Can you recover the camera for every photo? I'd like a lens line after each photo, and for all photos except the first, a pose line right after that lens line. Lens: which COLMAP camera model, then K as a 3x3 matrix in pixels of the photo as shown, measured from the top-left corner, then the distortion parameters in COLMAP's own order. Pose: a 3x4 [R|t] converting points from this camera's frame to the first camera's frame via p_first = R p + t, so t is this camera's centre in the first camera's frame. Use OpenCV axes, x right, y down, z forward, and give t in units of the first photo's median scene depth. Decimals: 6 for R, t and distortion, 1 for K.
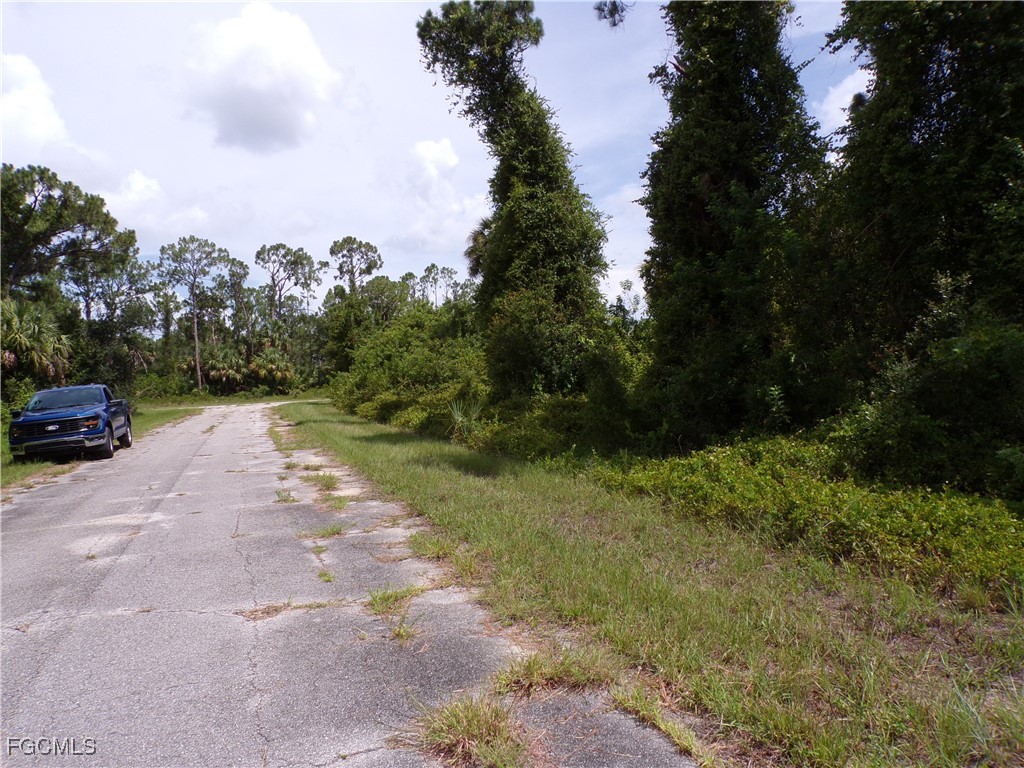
lens RADIAL K [[696.8, 0, 512.2], [0, 696.8, 385.6], [0, 0, 1]] dist [-0.006815, 0.002714]
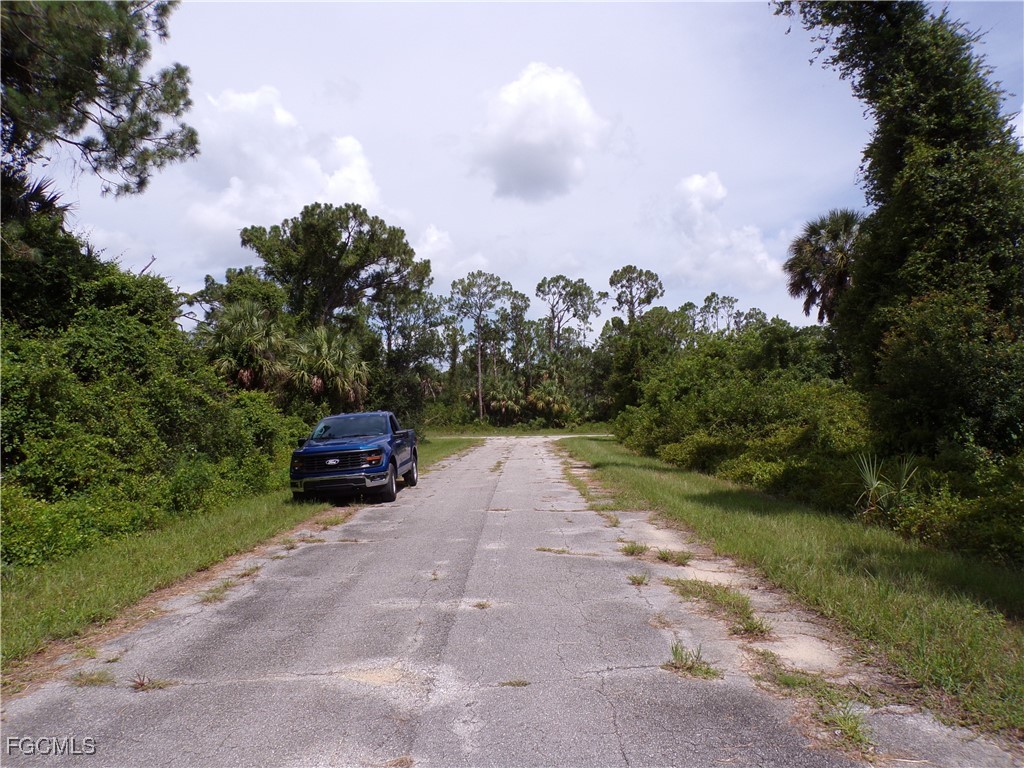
lens RADIAL K [[696.8, 0, 512.2], [0, 696.8, 385.6], [0, 0, 1]] dist [-0.006815, 0.002714]
pose [[0.930806, 0.017974, -0.365072, -0.057645], [-0.036665, 0.998344, -0.044331, -0.000522], [0.363671, 0.054649, 0.929923, 0.108348]]
